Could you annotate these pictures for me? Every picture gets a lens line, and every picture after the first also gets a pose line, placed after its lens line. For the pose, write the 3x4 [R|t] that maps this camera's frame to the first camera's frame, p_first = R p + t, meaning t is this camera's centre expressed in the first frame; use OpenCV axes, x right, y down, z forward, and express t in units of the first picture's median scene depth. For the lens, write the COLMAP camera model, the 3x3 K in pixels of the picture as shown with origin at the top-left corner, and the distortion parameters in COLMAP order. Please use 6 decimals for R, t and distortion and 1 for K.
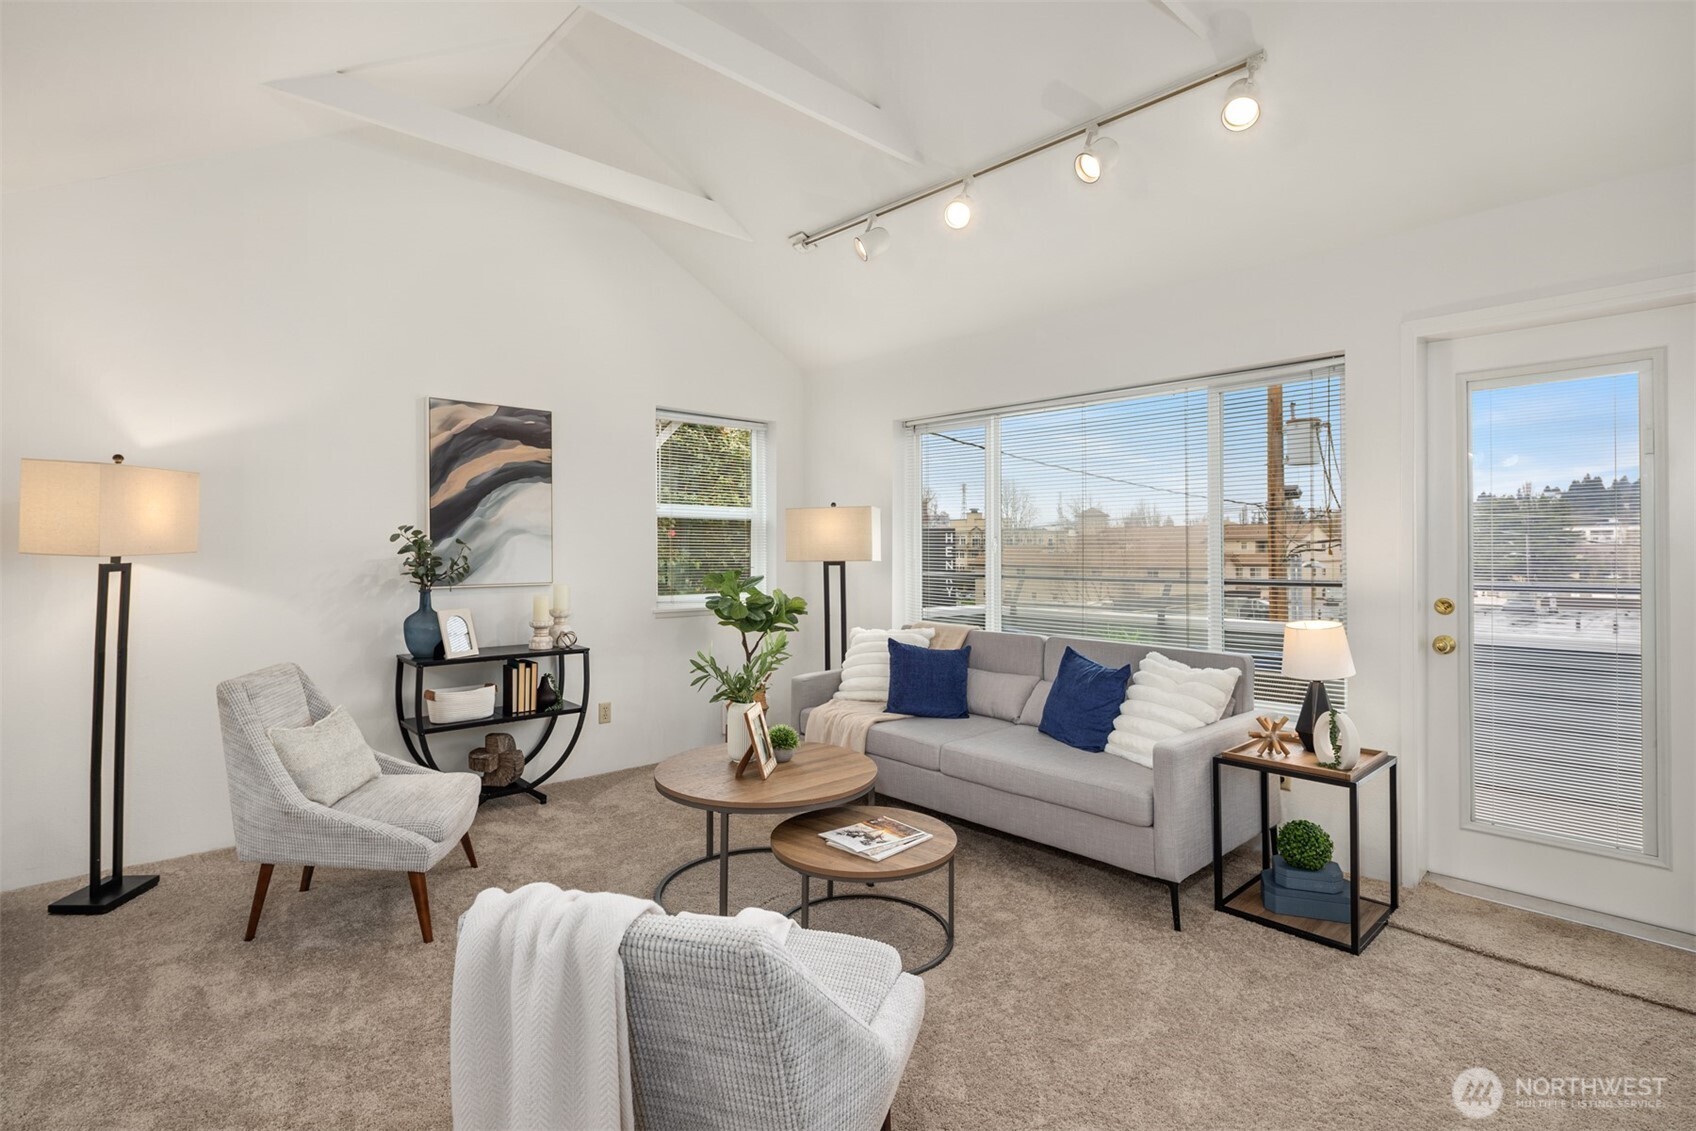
lens RADIAL K [[830.4, 0, 840.5], [0, 830.4, 553.7], [0, 0, 1]] dist [0.001507, -0.000235]
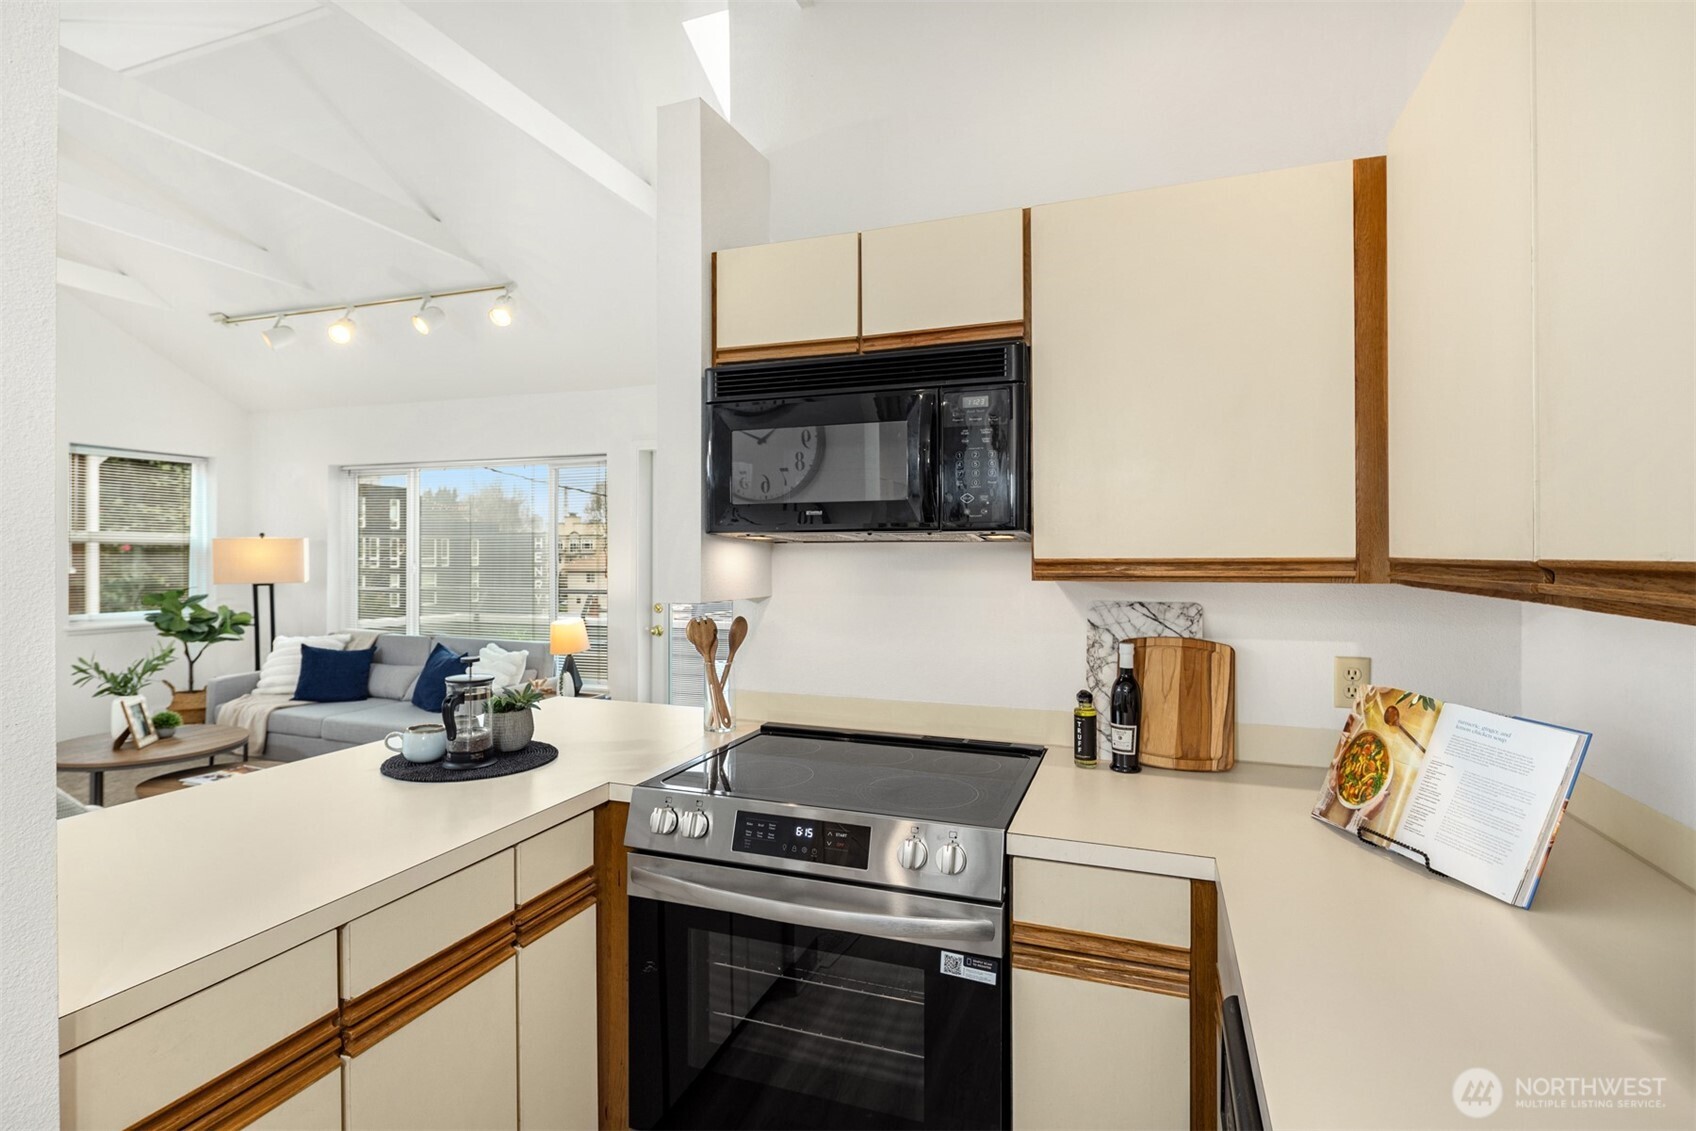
lens RADIAL K [[814.6, 0, 848.0], [0, 814.6, 565.5], [0, 0, 1]] dist [-0.003188, -0.000317]
pose [[0.886590, 0.002458, 0.462549, 0.229673], [-0.006381, 0.999956, 0.006917, -0.032580], [-0.462512, -0.009084, 0.886567, -0.509341]]
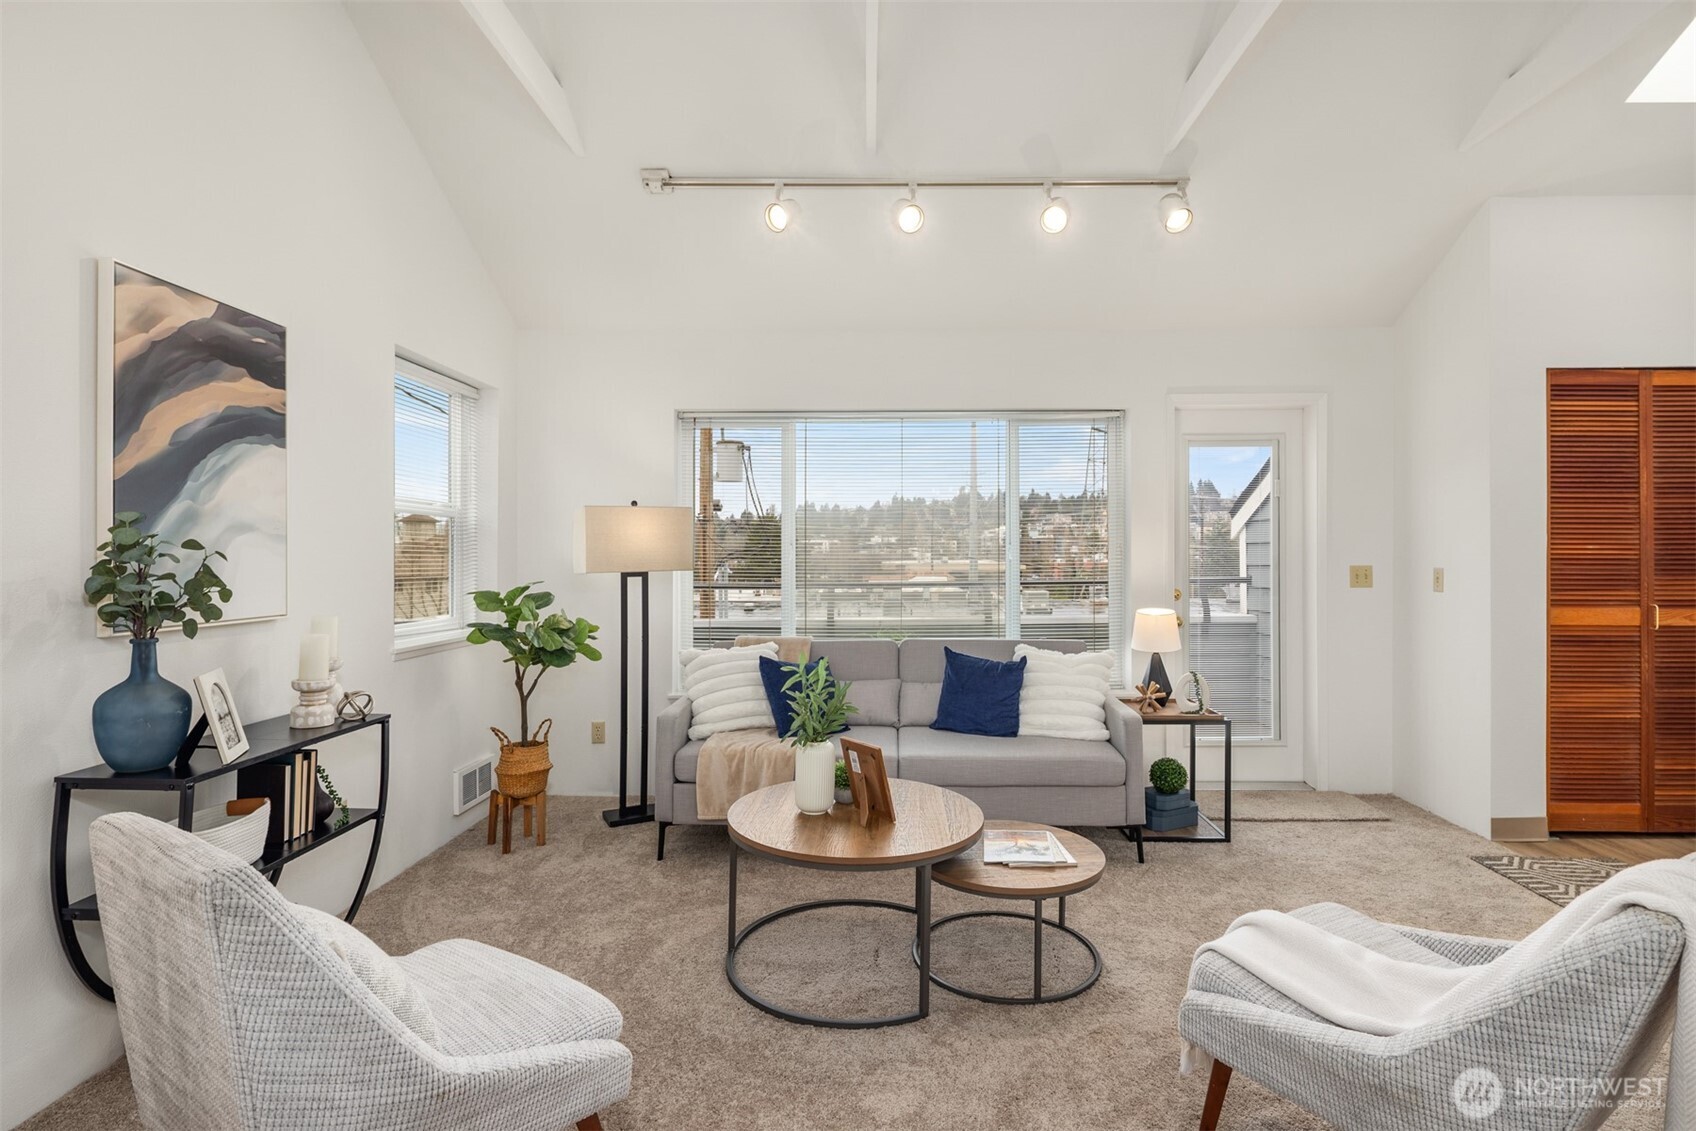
lens RADIAL K [[845.2, 0, 876.6], [0, 845.2, 560.4], [0, 0, 1]] dist [0.009695, -0.000543]
pose [[0.681879, -0.006224, 0.731439, -0.540734], [0.008222, 0.999966, 0.000844, -0.001390], [-0.731419, 0.005439, 0.681907, 0.293346]]
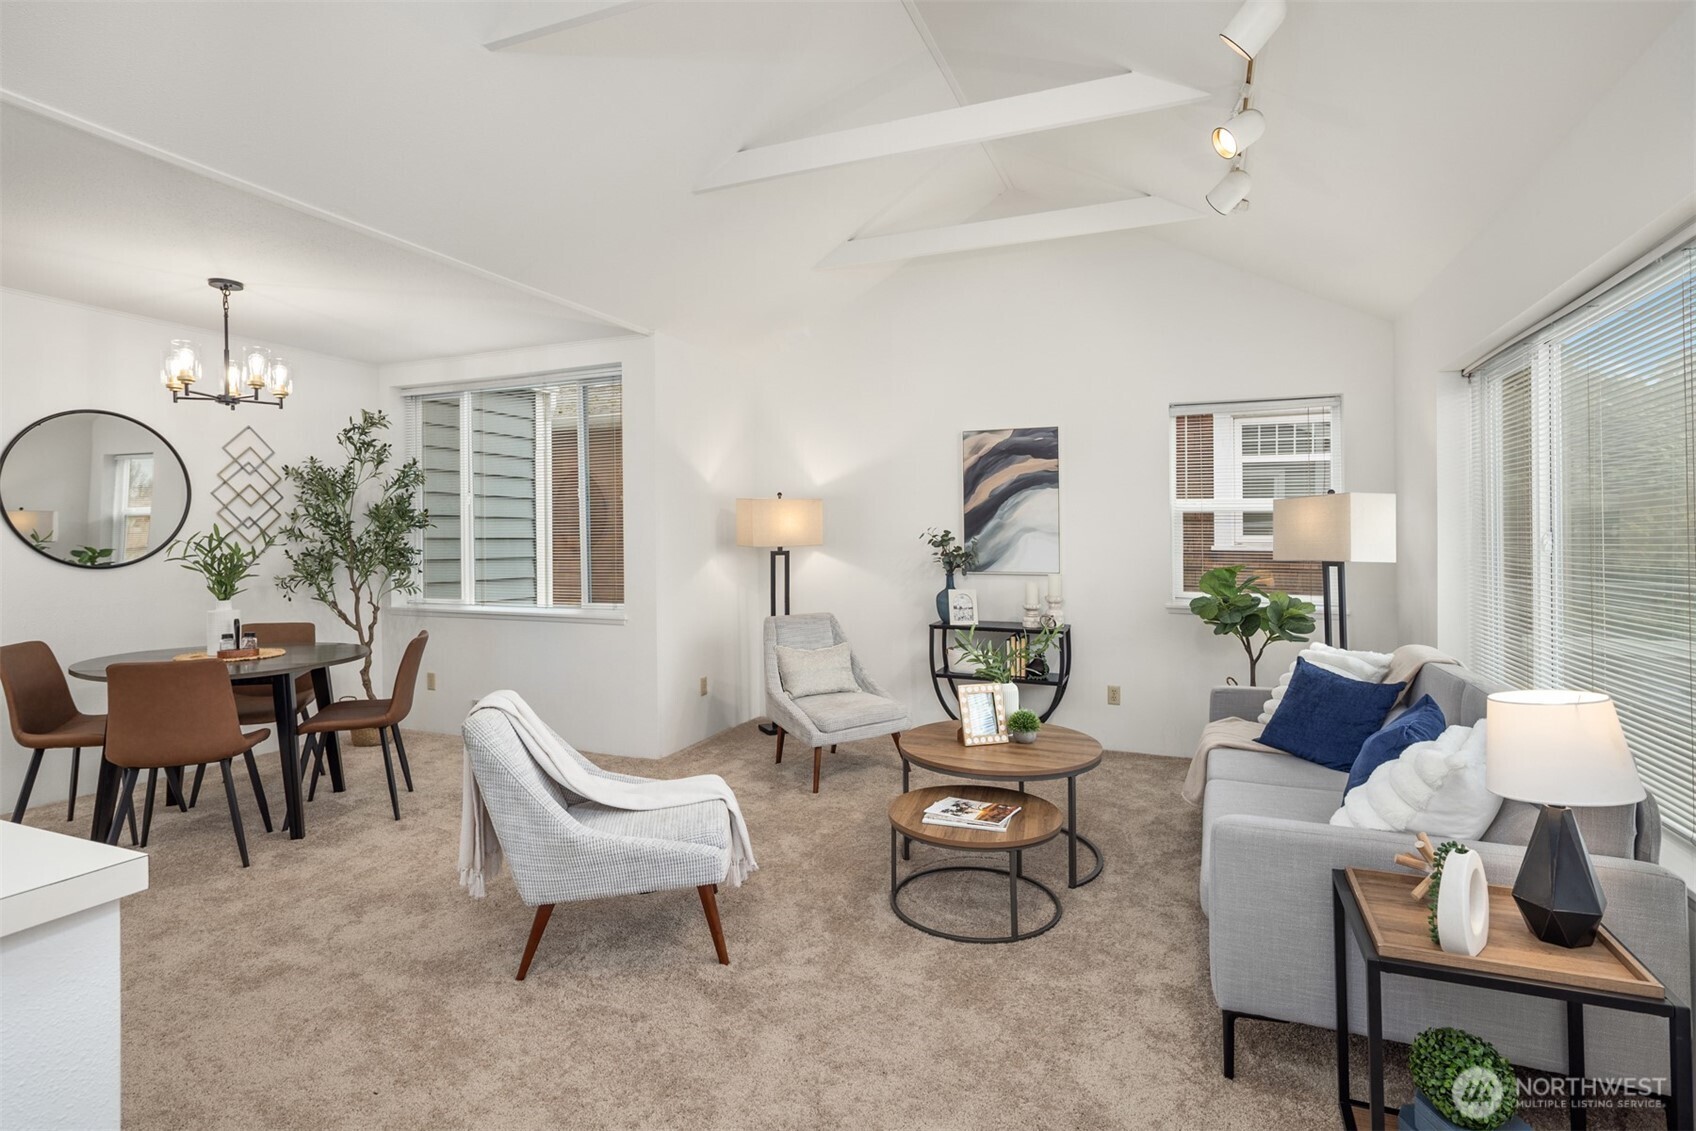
lens RADIAL K [[835.6, 0, 851.1], [0, 835.6, 535.5], [0, 0, 1]] dist [0.003387, -0.000992]
pose [[0.406111, -0.002560, -0.913820, 0.650182], [-0.007789, 0.999950, -0.006263, -0.008782], [0.913790, 0.009662, 0.406071, 0.274522]]
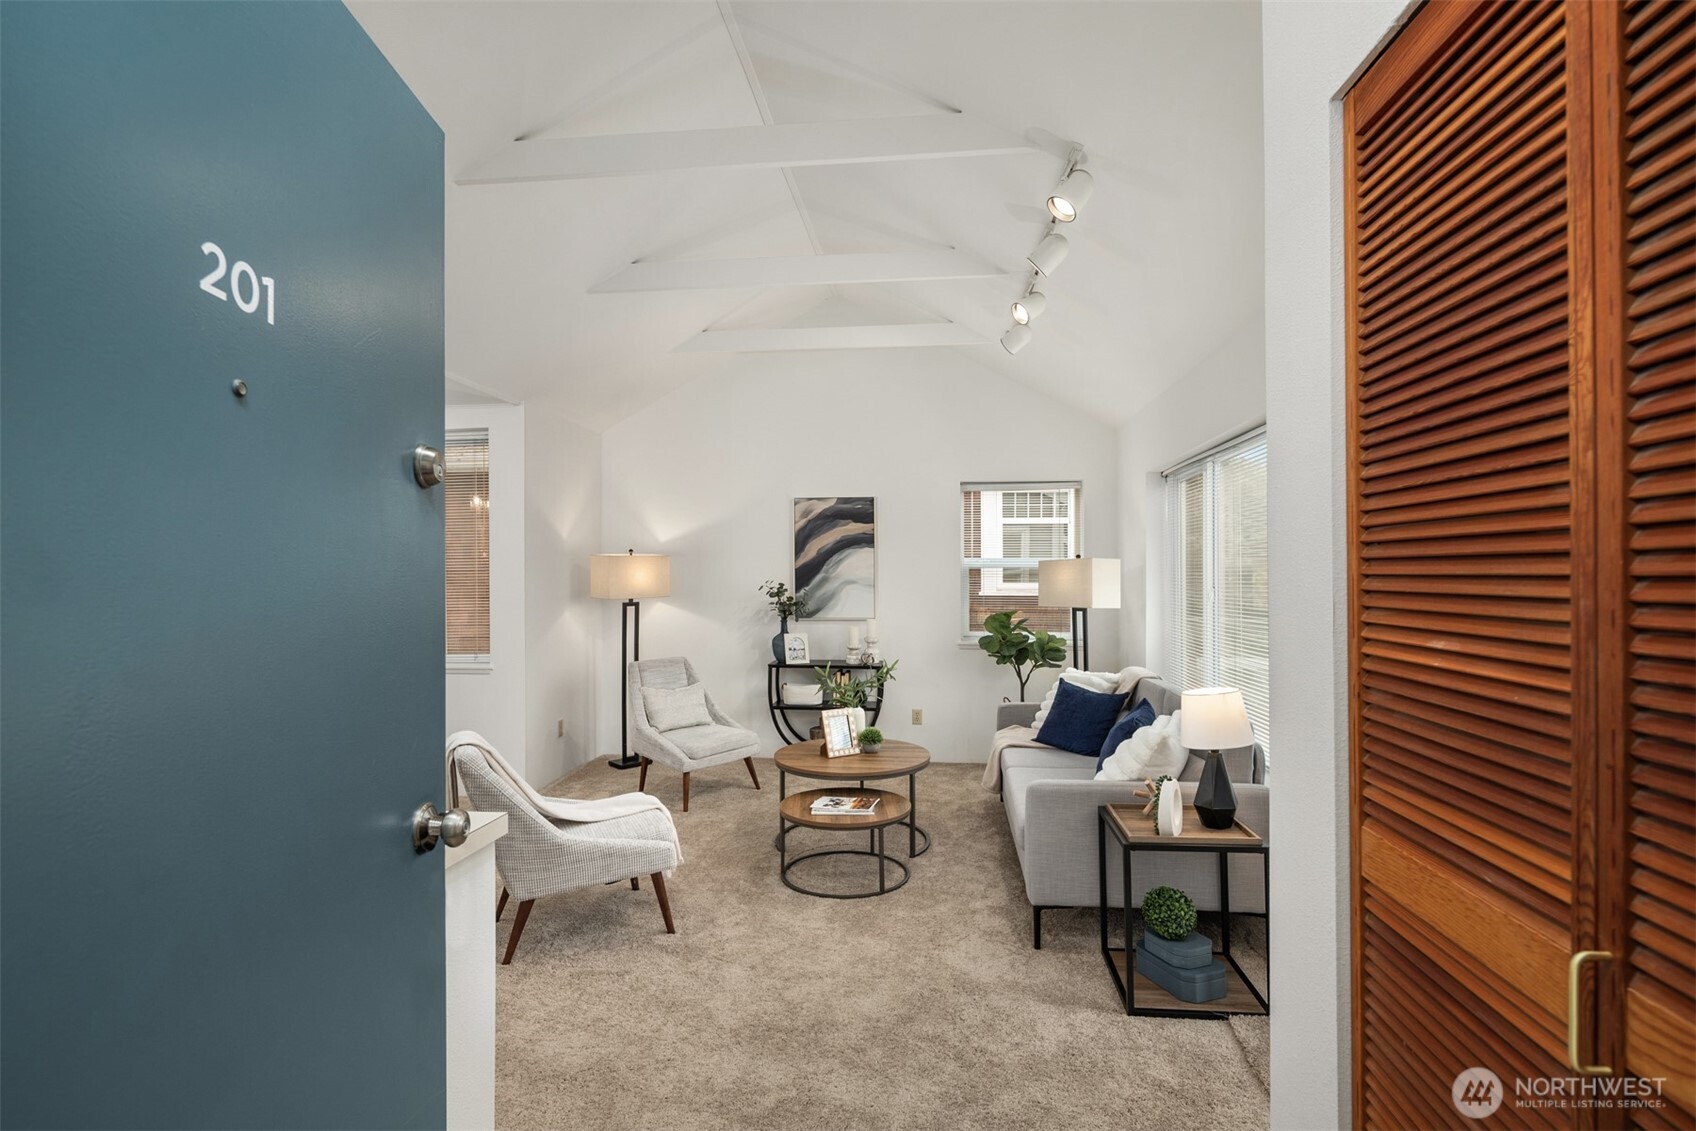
lens RADIAL K [[833.8, 0, 856.1], [0, 833.8, 587.2], [0, 0, 1]] dist [0.000392, 0.000035]
pose [[0.650621, 0.005765, -0.759380, 0.758251], [-0.002694, 0.999982, 0.005283, -0.027079], [0.759397, -0.001392, 0.650626, 0.057656]]
